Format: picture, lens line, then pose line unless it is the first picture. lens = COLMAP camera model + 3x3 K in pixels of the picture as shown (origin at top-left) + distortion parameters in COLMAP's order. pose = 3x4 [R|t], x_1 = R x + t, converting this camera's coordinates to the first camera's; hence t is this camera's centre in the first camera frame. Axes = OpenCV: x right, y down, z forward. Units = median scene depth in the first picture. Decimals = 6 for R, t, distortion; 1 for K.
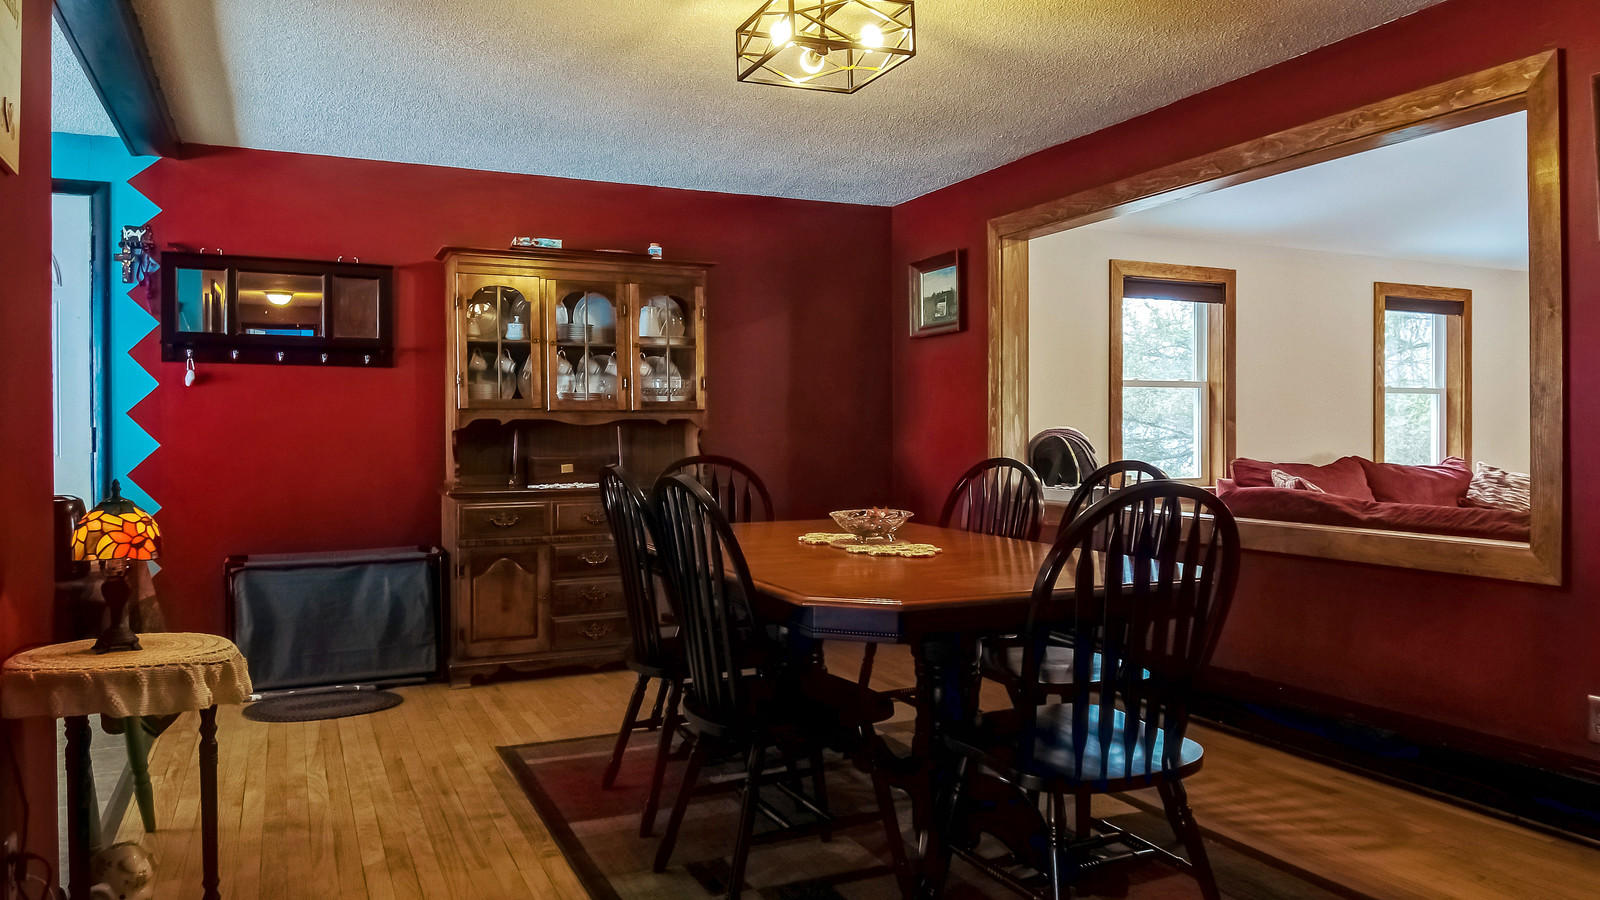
lens RADIAL K [[1118.4, 0, 800.0], [0, 1118.4, 450.0], [0, 0, 1]] dist [0.001256, -0.001853]
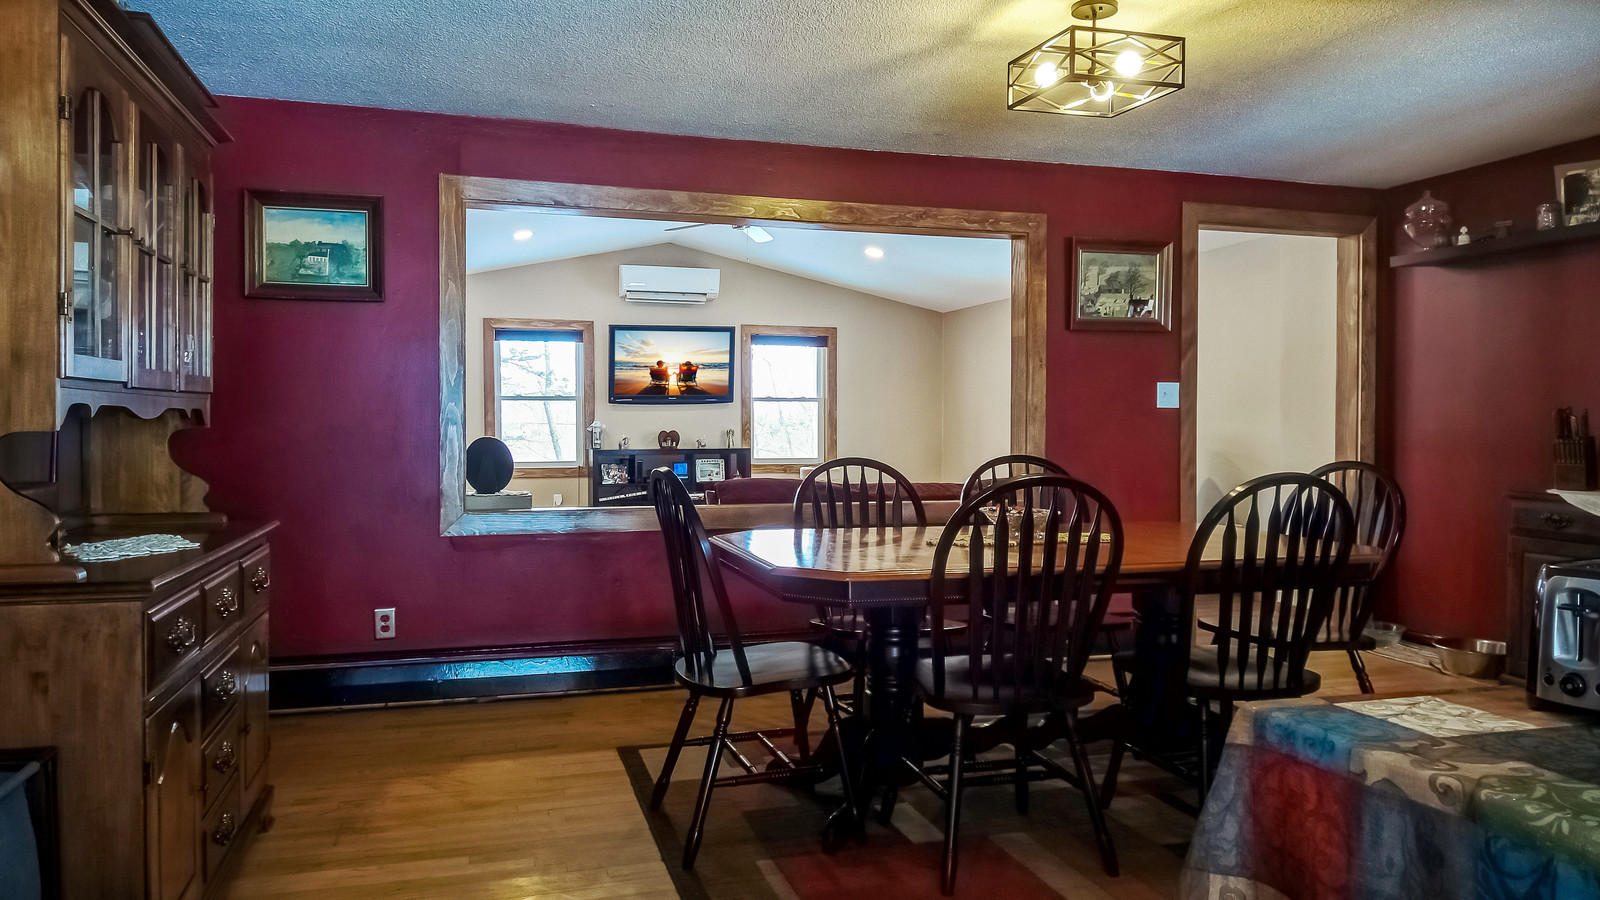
lens RADIAL K [[1118.4, 0, 800.0], [0, 1118.4, 450.0], [0, 0, 1]] dist [0.001256, -0.001853]
pose [[0.159198, -0.018569, 0.987072, -0.600188], [-0.002828, 0.999810, 0.019264, -0.024441], [-0.987243, -0.005858, 0.159115, 0.640166]]
